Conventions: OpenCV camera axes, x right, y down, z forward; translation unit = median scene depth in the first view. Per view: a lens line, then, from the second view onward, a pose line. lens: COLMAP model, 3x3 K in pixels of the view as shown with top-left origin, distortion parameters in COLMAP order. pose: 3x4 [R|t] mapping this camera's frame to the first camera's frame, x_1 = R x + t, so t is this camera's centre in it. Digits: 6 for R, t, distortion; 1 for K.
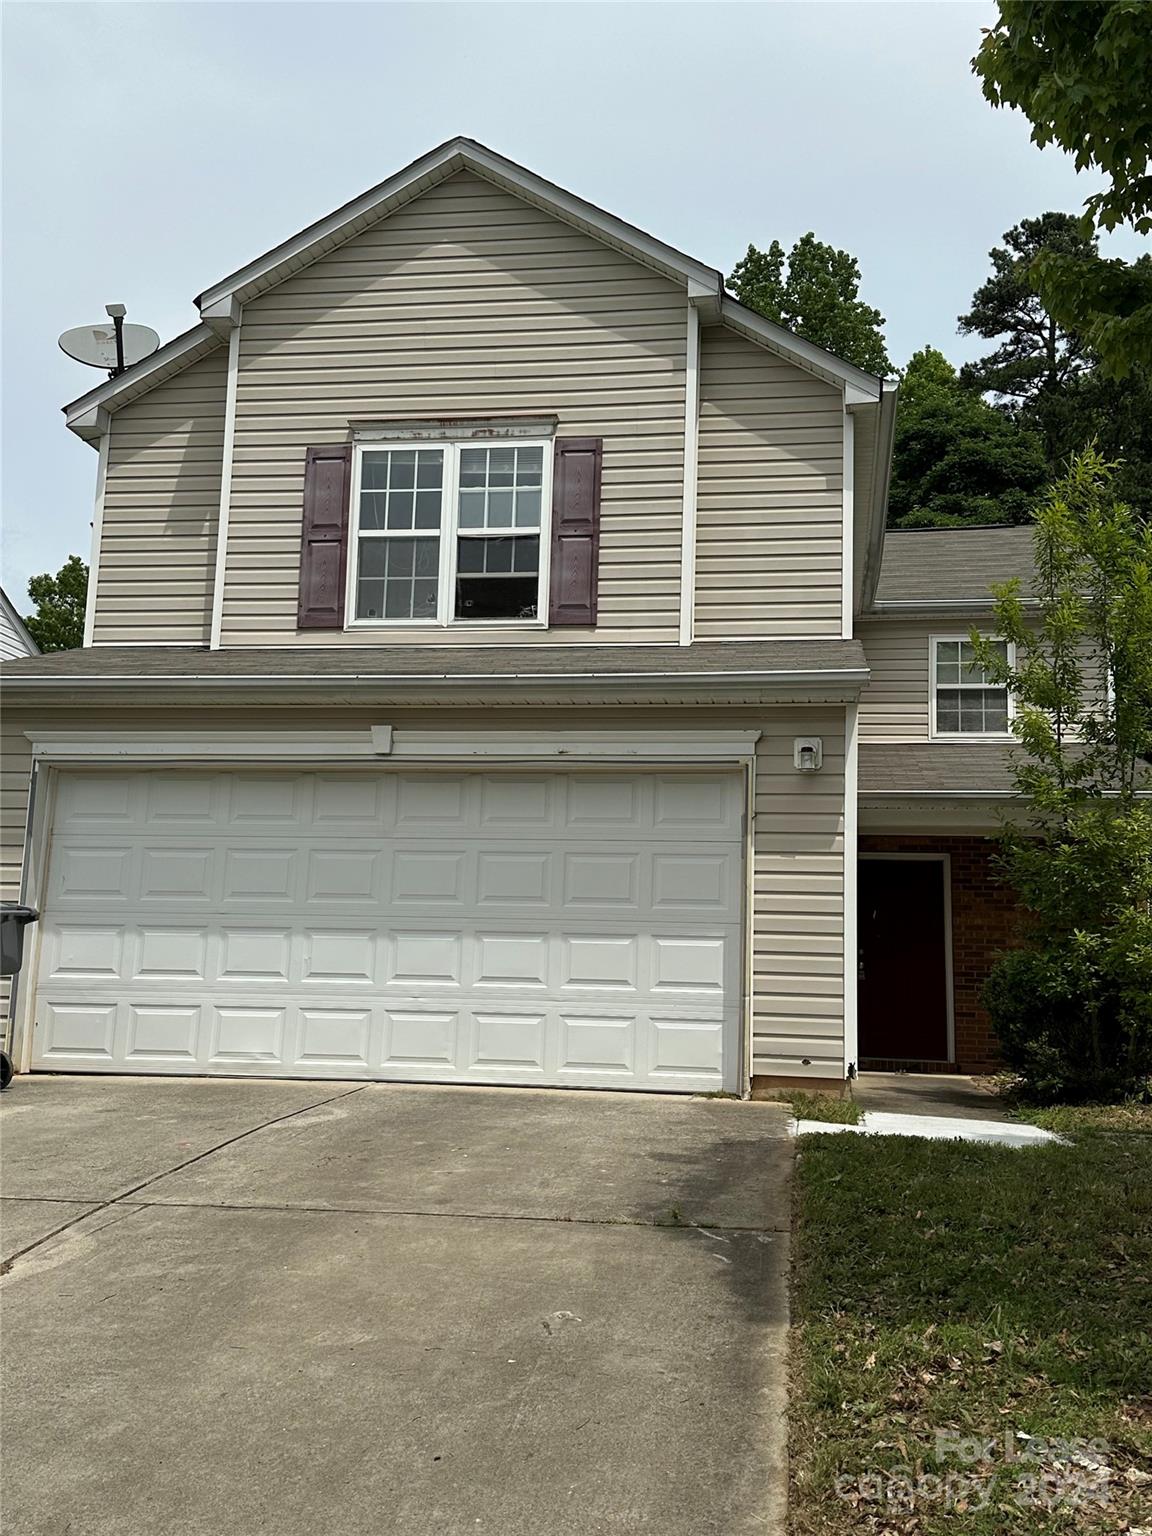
lens RADIAL K [[1515.9, 0, 576.6], [0, 1515.9, 762.2], [0, 0, 1]] dist [0.006469, 0.000000]
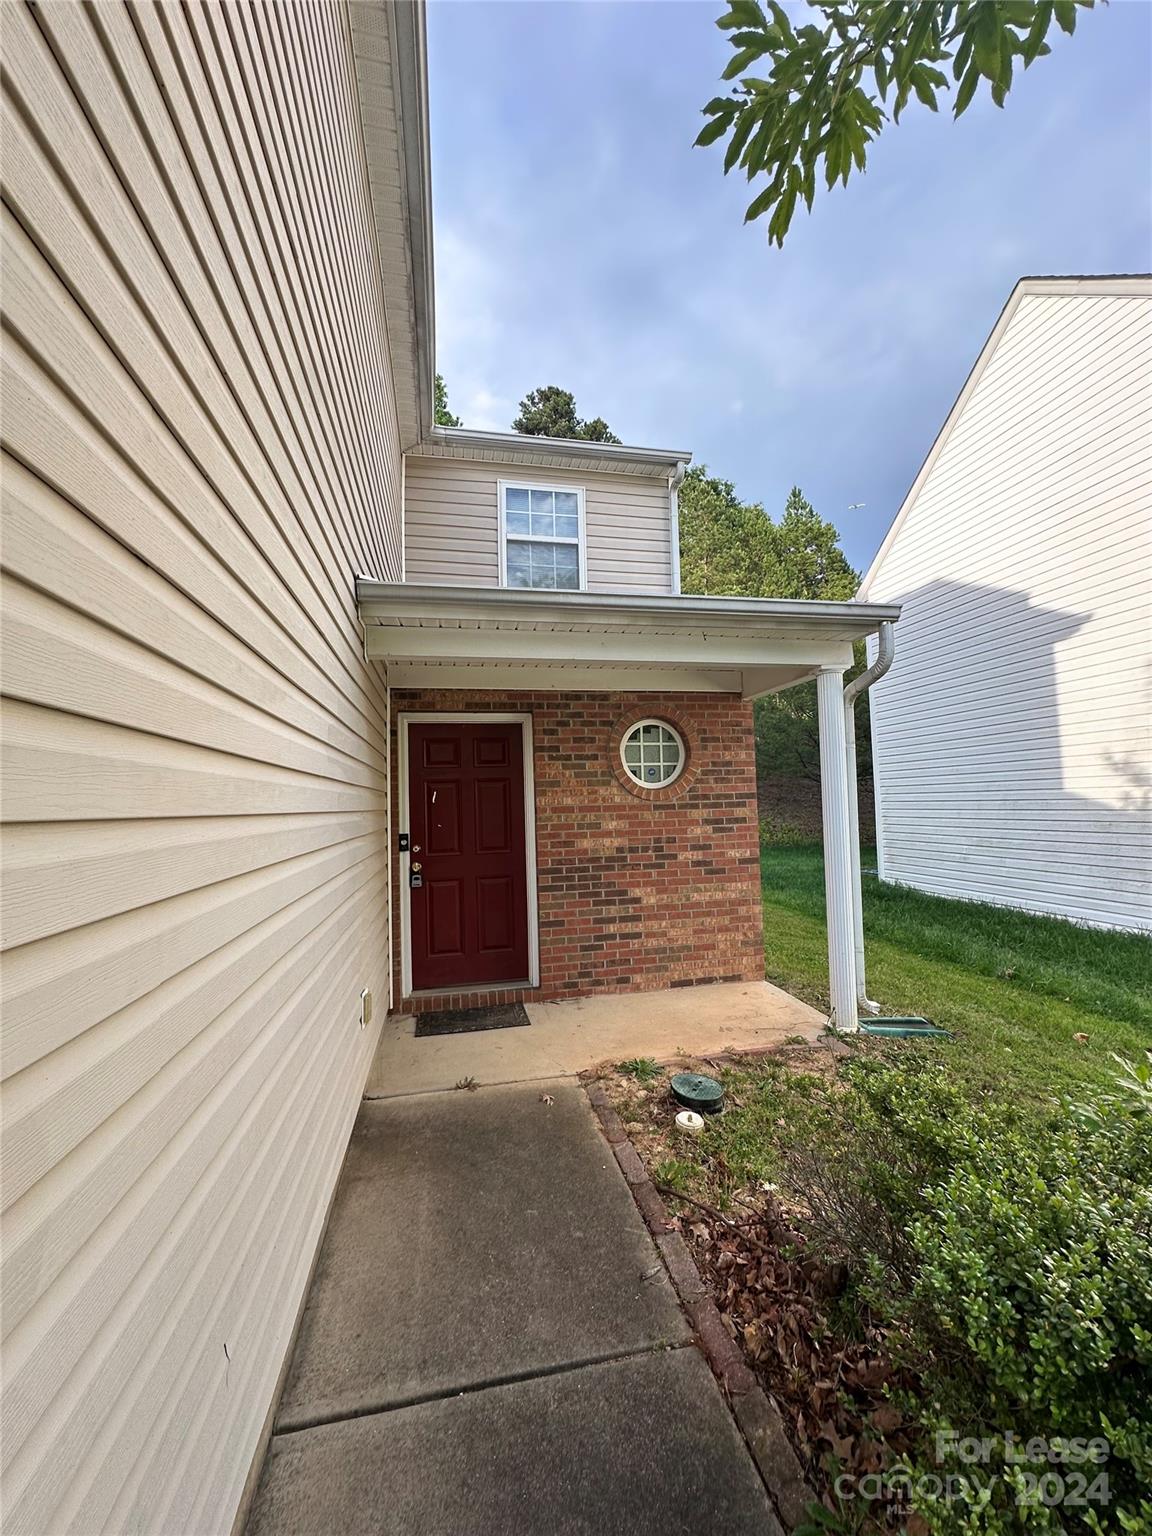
lens RADIAL K [[614.1, 0, 574.4], [0, 614.1, 761.4], [0, 0, 1]] dist [-0.000917, -0.000029]
pose [[0.931633, -0.026680, 0.362420, 0.155285], [-0.009334, 0.995215, 0.097258, 0.054331], [-0.363281, -0.093992, 0.926926, 0.709823]]
